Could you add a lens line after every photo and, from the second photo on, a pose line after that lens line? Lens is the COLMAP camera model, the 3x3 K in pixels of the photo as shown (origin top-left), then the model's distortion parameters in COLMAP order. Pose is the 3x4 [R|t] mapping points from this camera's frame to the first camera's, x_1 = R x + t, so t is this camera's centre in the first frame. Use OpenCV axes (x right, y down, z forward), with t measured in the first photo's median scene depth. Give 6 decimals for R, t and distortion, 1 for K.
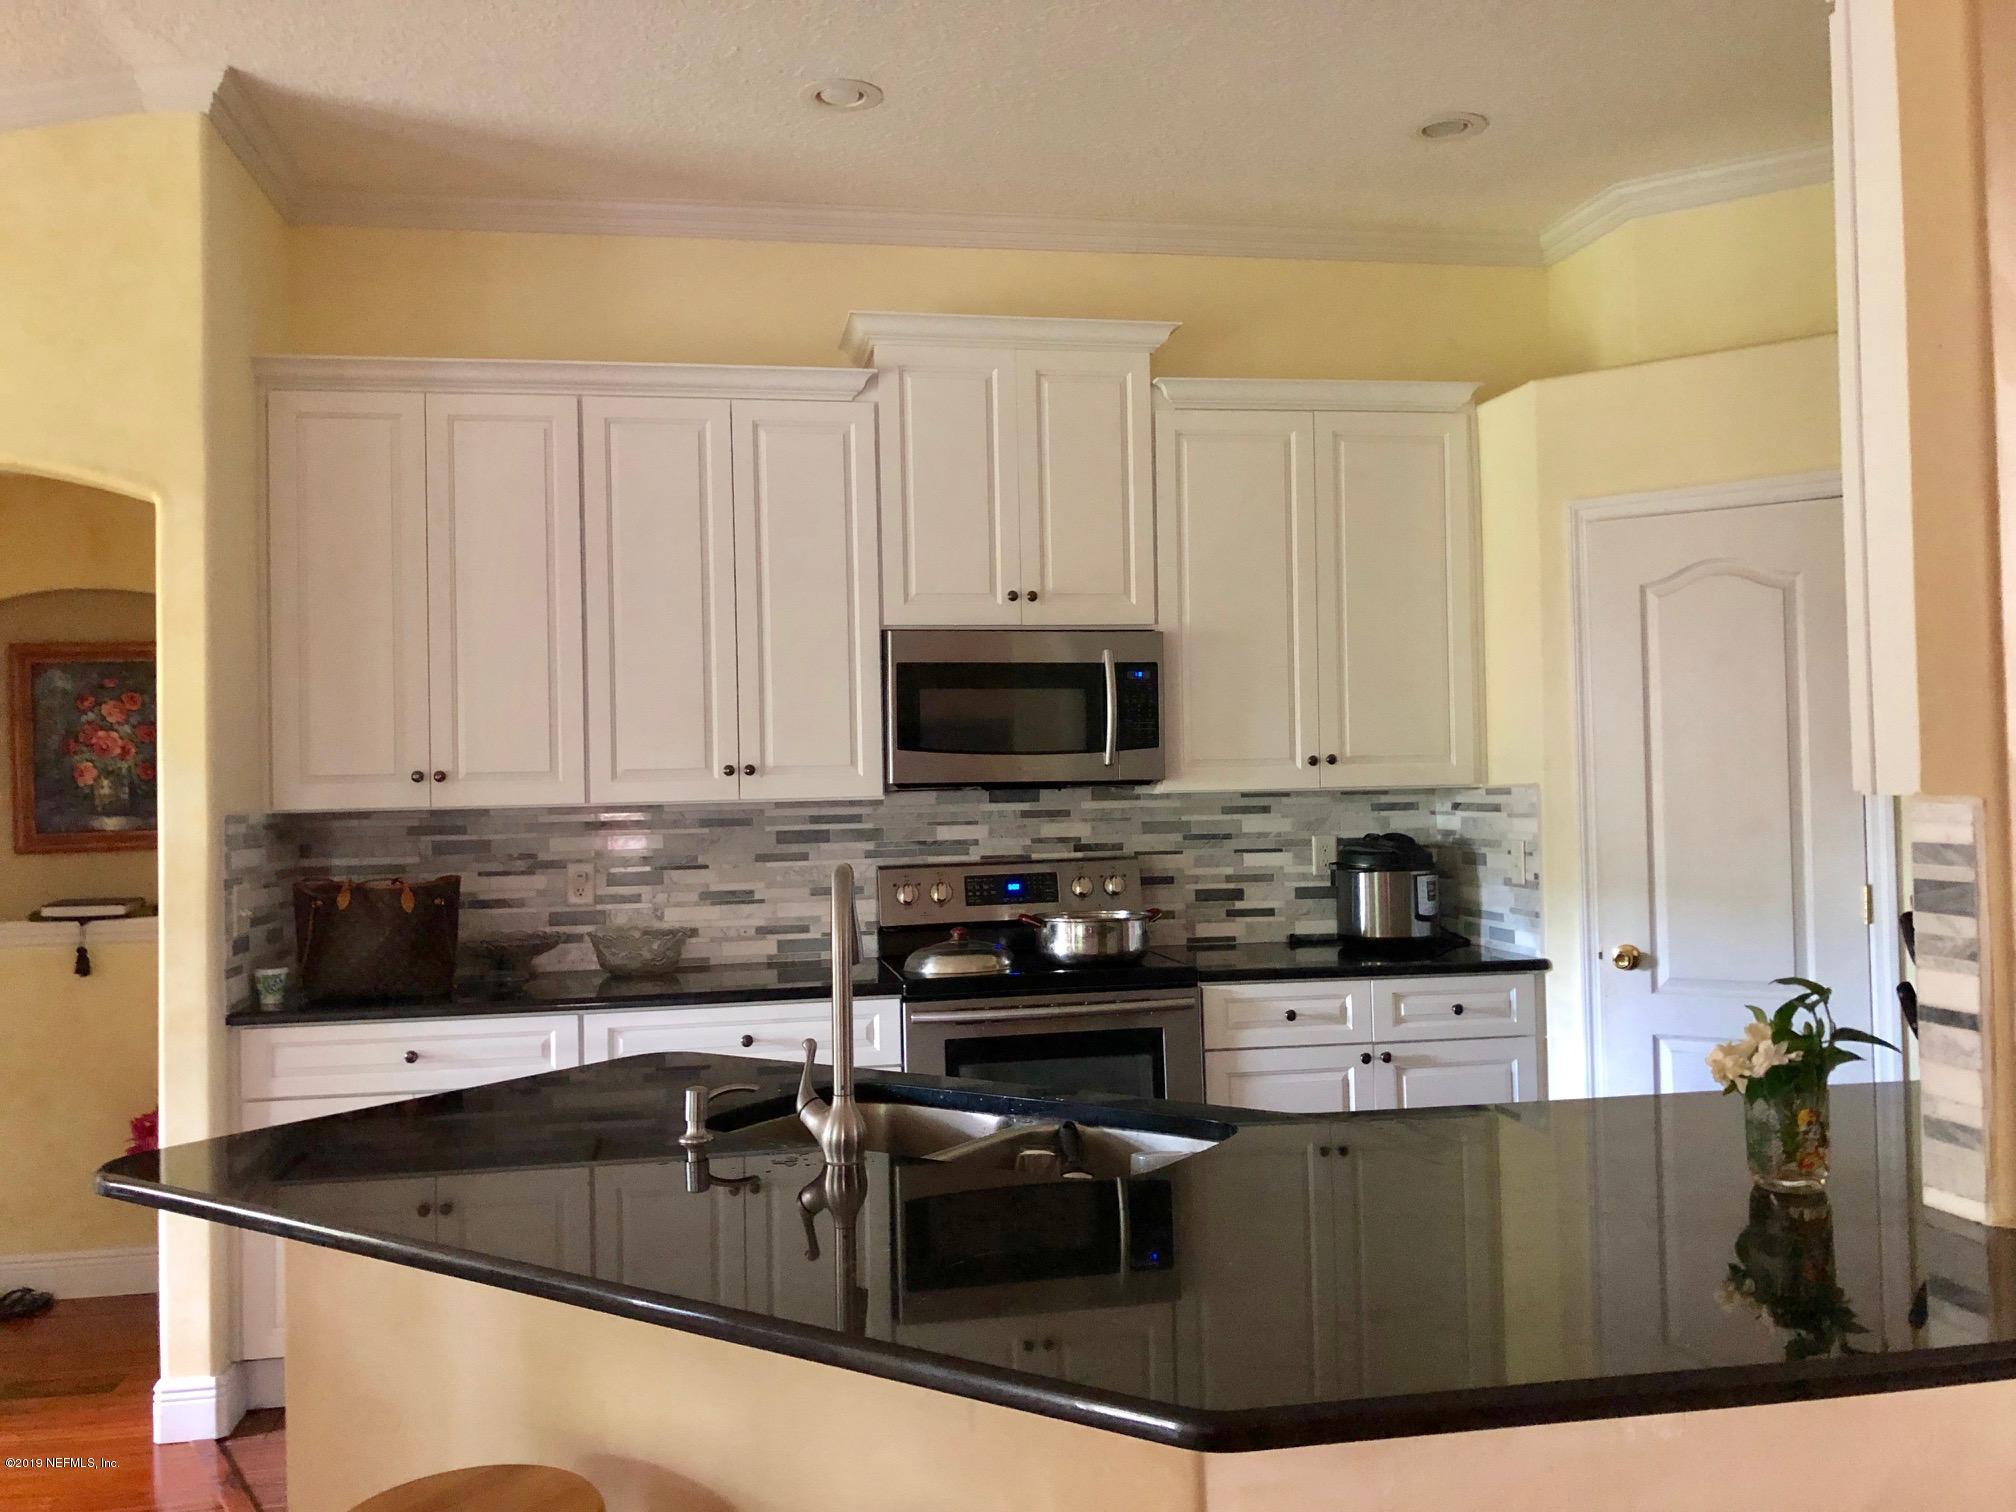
lens RADIAL K [[1650.1, 0, 1008.0], [0, 1650.1, 756.0], [0, 0, 1]] dist [0.027318, -0.009866]
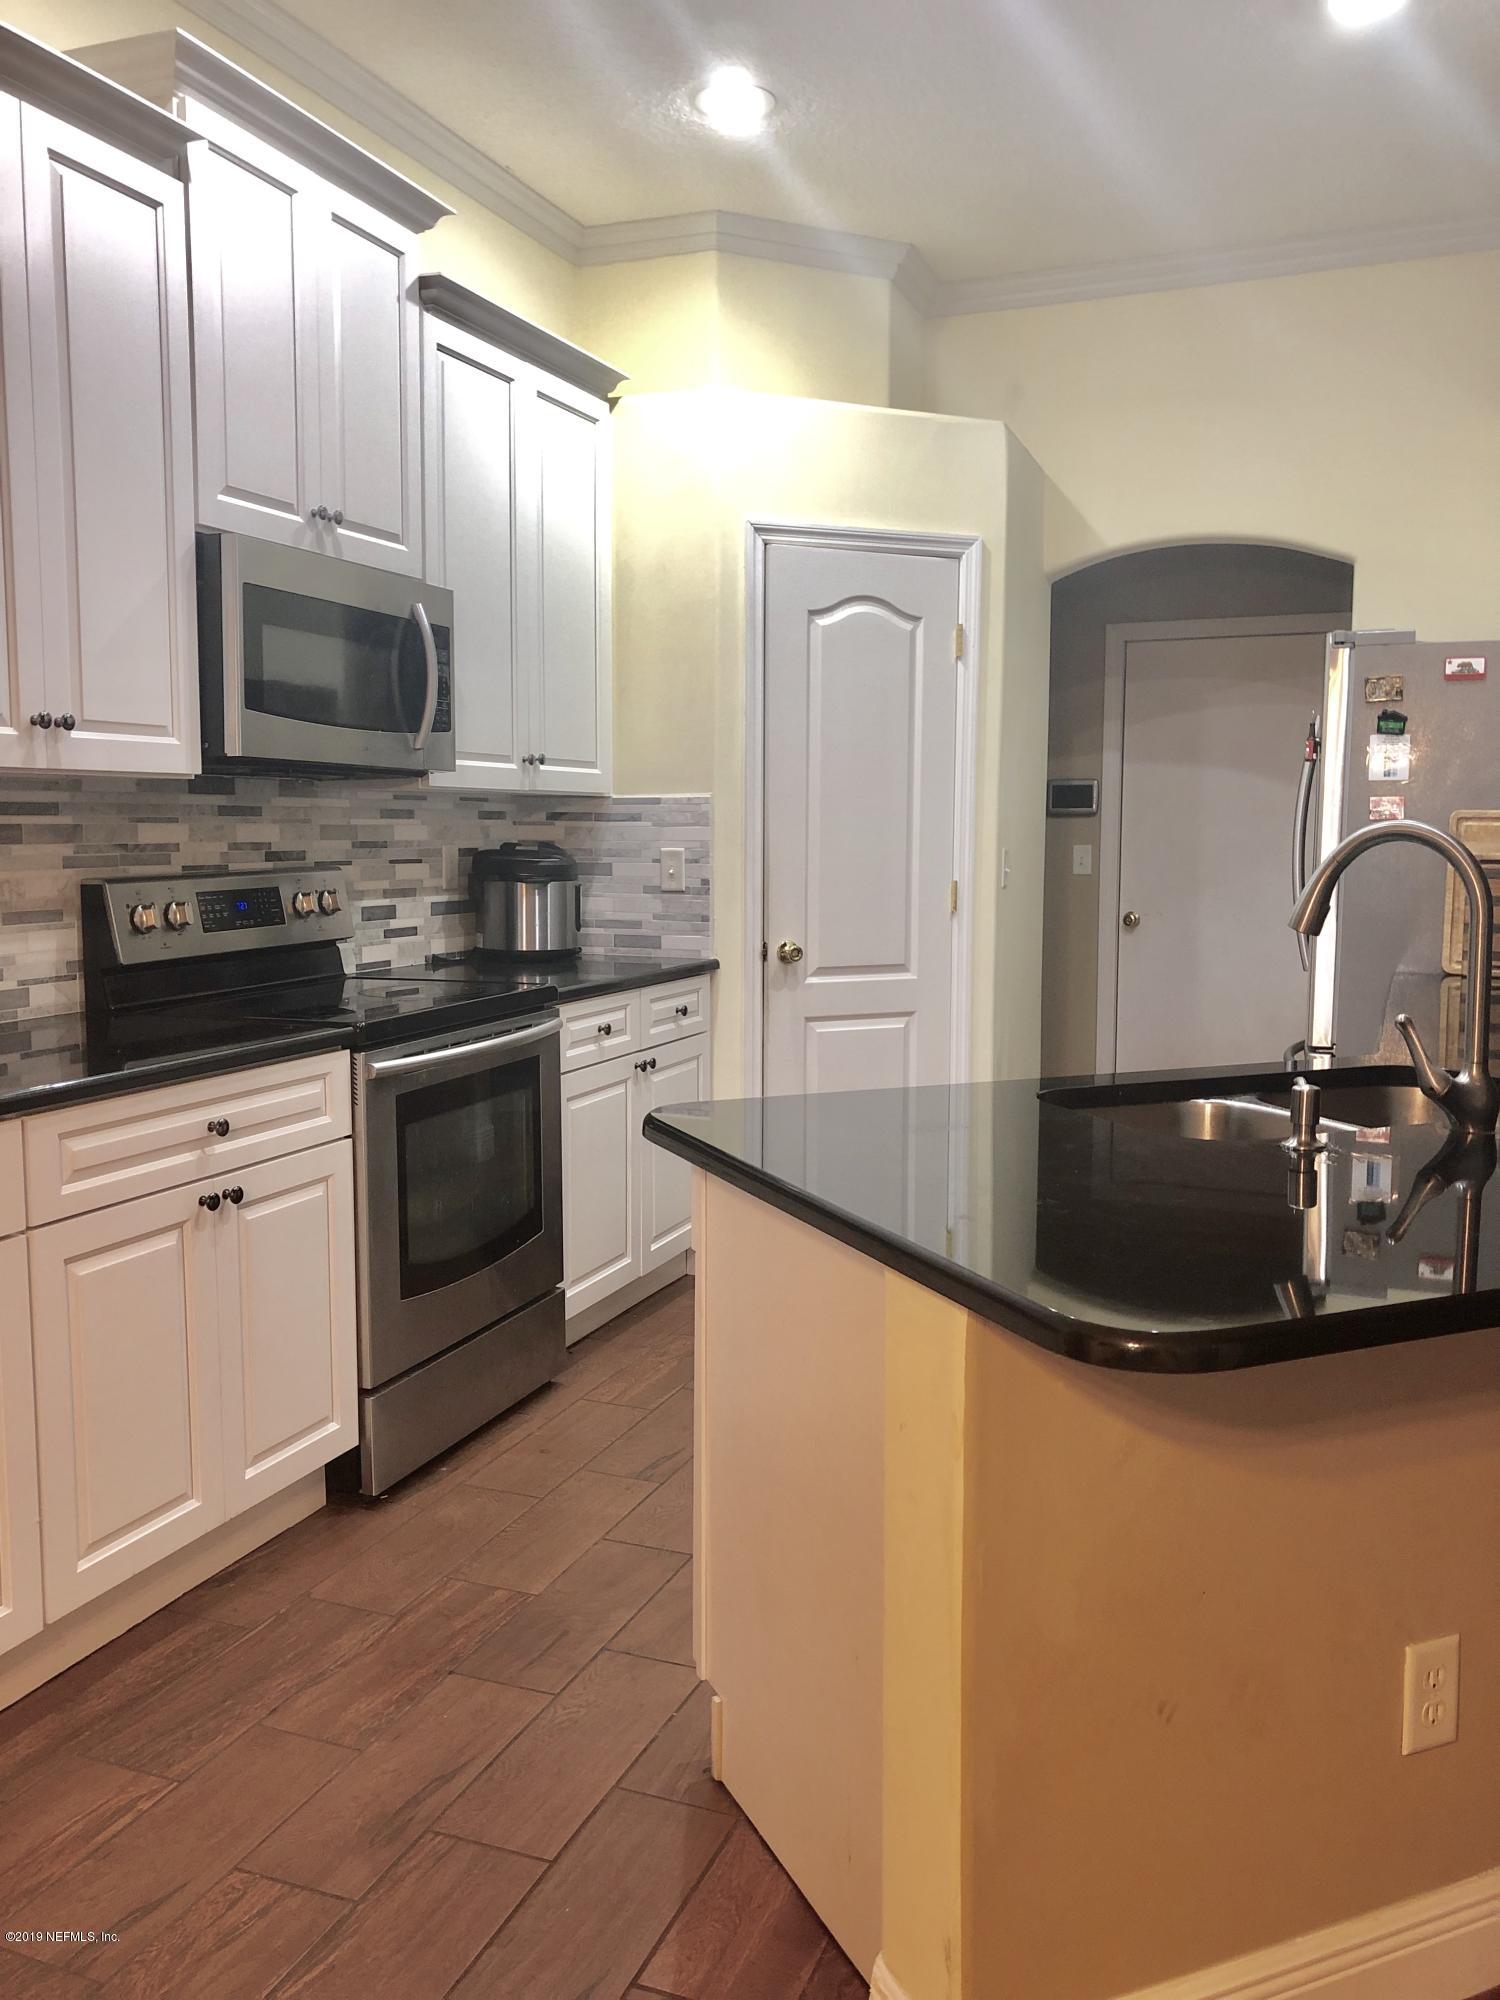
lens RADIAL K [[1637.1, 0, 750.0], [0, 1637.1, 1000.0], [0, 0, 1]] dist [0.027318, -0.009866]
pose [[0.511830, -0.070016, 0.856229, -0.508086], [-0.029596, 0.994645, 0.099026, 0.039626], [-0.858577, -0.076025, 0.507016, 0.405763]]
